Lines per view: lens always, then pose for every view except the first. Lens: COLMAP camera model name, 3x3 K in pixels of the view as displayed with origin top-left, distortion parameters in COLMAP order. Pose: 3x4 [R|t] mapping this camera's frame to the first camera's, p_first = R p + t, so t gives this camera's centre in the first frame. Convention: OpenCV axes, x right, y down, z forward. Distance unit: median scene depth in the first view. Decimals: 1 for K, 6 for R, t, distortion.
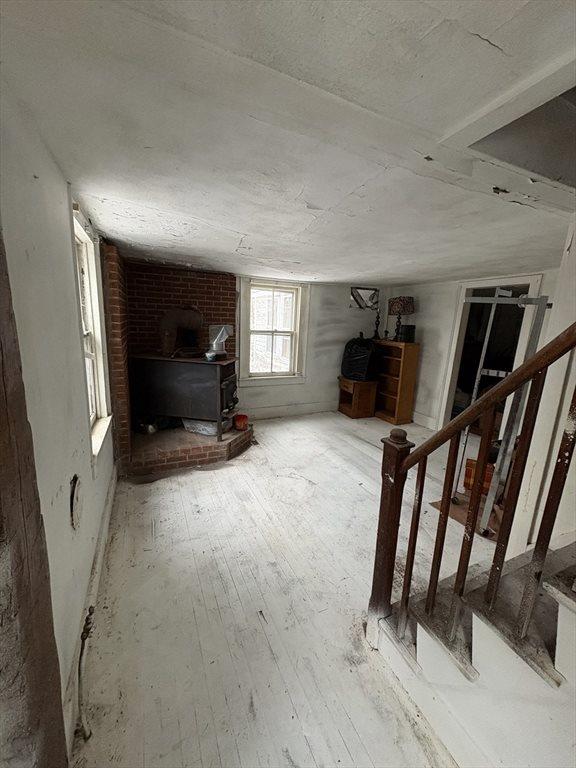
lens RADIAL K [[305.3, 0, 287.5], [0, 305.3, 384.0], [0, 0, 1]] dist [0.001471, 0.000345]
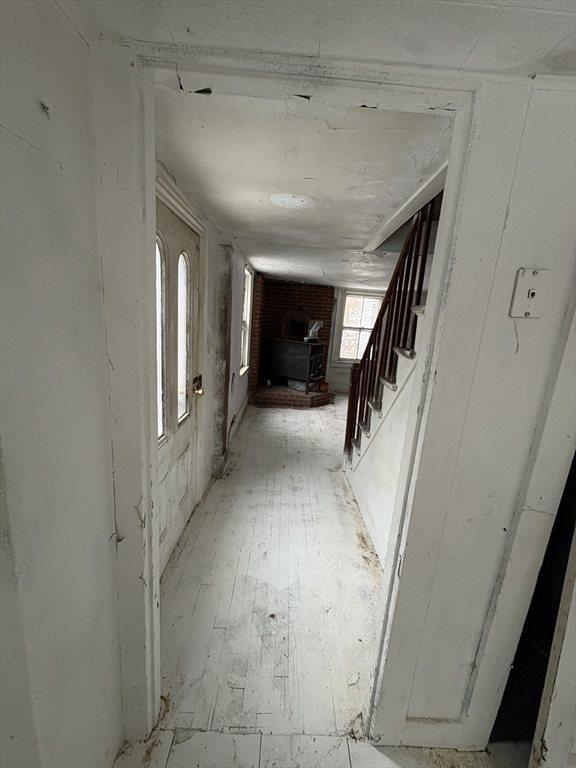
lens RADIAL K [[305.3, 0, 288.3], [0, 305.3, 384.3], [0, 0, 1]] dist [0.001471, 0.000345]
pose [[0.913455, 0.115033, -0.390342, 0.303822], [-0.118031, 0.992875, 0.016389, 0.124160], [0.389446, 0.031101, 0.920524, -0.491163]]
